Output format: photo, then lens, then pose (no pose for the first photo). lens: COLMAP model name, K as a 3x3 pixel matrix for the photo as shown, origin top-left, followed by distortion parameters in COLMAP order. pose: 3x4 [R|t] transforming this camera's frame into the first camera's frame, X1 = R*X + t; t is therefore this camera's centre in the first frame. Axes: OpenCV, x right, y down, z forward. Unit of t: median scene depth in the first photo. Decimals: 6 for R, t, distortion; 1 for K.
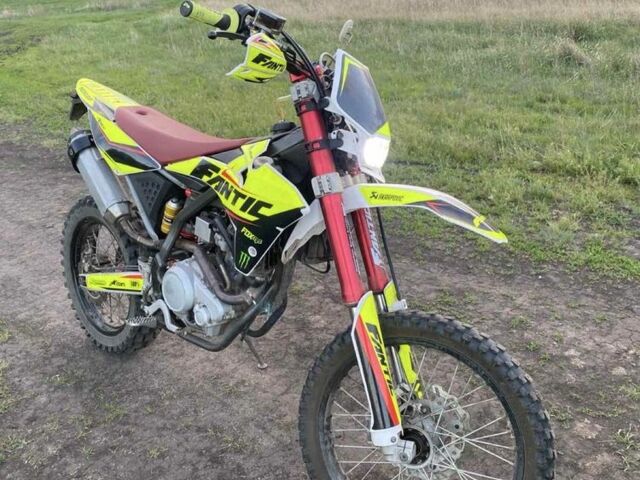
lens RADIAL K [[634.5, 0, 320.0], [0, 634.5, 240.0], [0, 0, 1]] dist [0.129681, -0.238767]
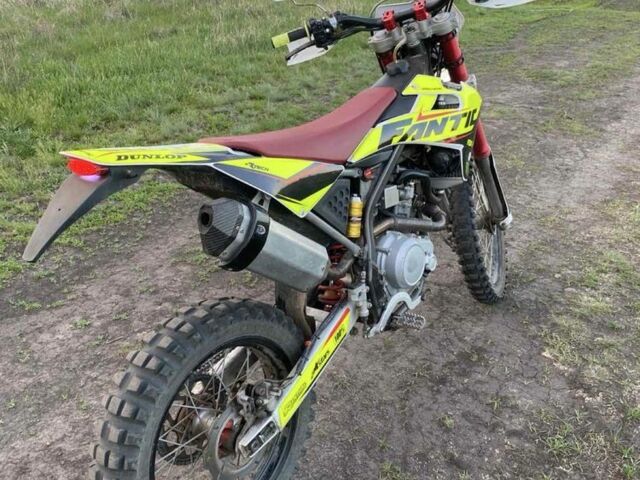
lens RADIAL K [[634.5, 0, 320.0], [0, 634.5, 240.0], [0, 0, 1]] dist [0.129681, -0.238767]
pose [[-0.098955, -0.408074, 0.907570, -1.250668], [0.401419, 0.818175, 0.411646, -0.468544], [-0.910533, 0.405051, 0.082846, 1.207776]]
